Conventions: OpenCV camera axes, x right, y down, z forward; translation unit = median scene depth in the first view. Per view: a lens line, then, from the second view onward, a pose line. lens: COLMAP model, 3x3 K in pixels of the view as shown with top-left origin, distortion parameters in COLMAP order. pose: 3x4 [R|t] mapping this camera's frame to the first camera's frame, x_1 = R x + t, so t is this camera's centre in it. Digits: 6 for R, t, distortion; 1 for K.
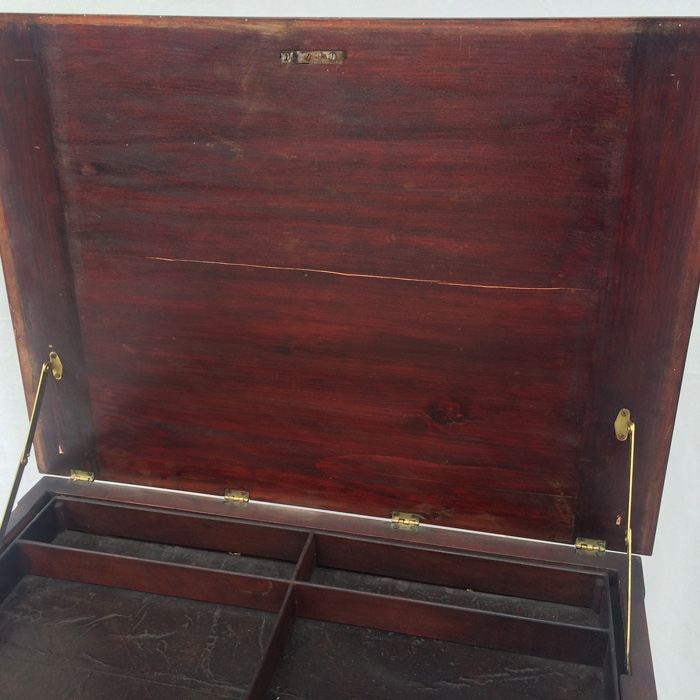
lens RADIAL K [[802.0, 0, 350.0], [0, 802.0, 350.0], [0, 0, 1]] dist [0.077897, -0.086789]
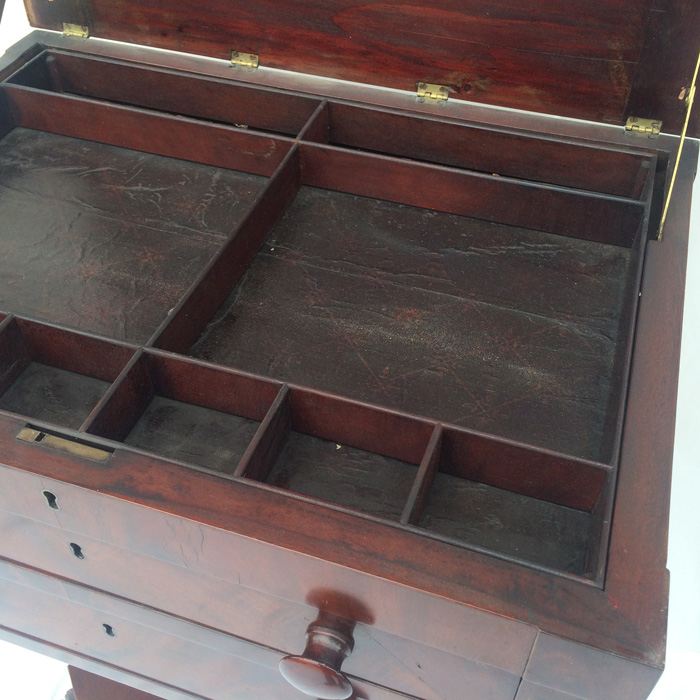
lens RADIAL K [[802.0, 0, 350.0], [0, 802.0, 350.0], [0, 0, 1]] dist [0.077897, -0.086789]
pose [[0.994701, 0.082045, -0.061963, 0.060352], [-0.057467, 0.943405, 0.326626, 0.204344], [0.085255, -0.321334, 0.943120, 0.081637]]
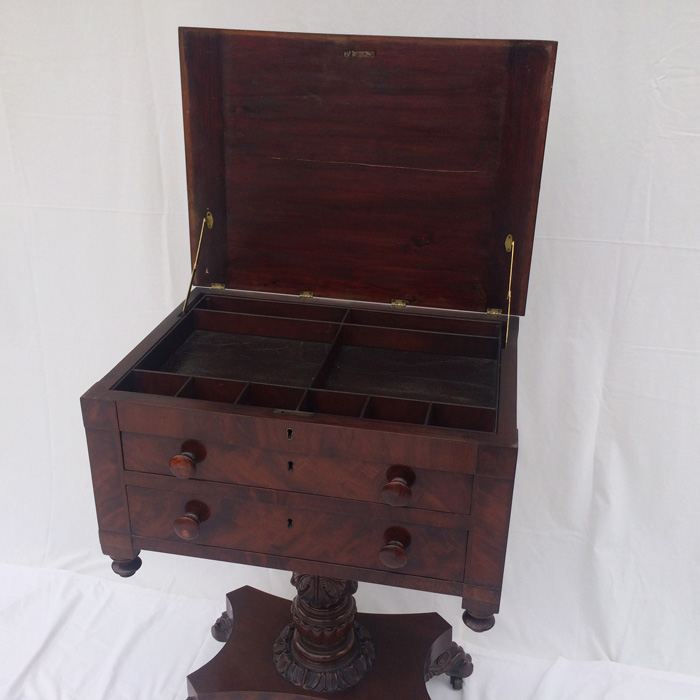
lens RADIAL K [[802.0, 0, 350.0], [0, 802.0, 350.0], [0, 0, 1]] dist [0.077897, -0.086789]
pose [[0.999010, 0.010802, 0.043160, -0.131381], [-0.010146, 0.999830, -0.015398, 0.370678], [-0.043319, 0.014945, 0.998949, -0.916447]]
